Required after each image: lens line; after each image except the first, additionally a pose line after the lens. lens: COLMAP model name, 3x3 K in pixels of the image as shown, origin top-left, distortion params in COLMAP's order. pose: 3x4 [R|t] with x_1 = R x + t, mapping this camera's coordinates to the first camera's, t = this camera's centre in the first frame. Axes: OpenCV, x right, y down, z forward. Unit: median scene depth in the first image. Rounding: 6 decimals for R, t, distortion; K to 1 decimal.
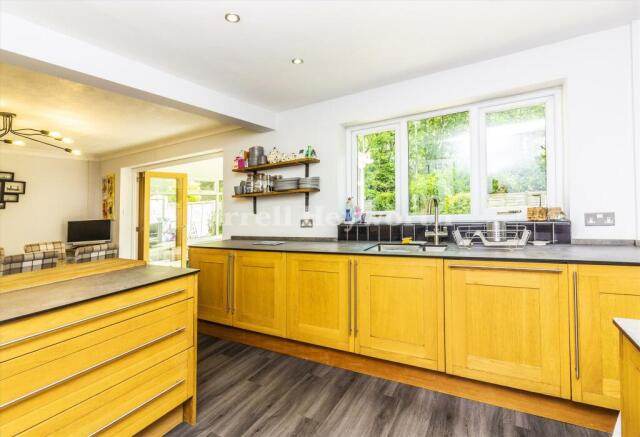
lens RADIAL K [[311.6, 0, 320.9], [0, 311.6, 196.4], [0, 0, 1]] dist [0.003748, 0.001210]
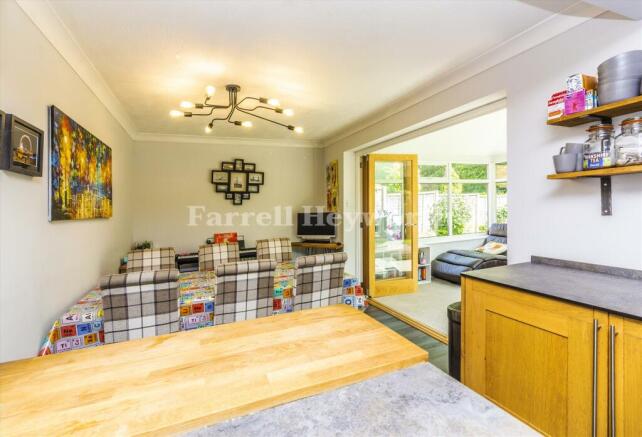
lens RADIAL K [[312.6, 0, 320.9], [0, 312.6, 212.9], [0, 0, 1]] dist [0.003748, 0.001210]
pose [[0.807165, 0.032093, -0.589453, -0.231521], [0.016106, 0.996952, 0.076335, 0.009806], [0.590106, -0.071109, 0.804188, 0.335490]]
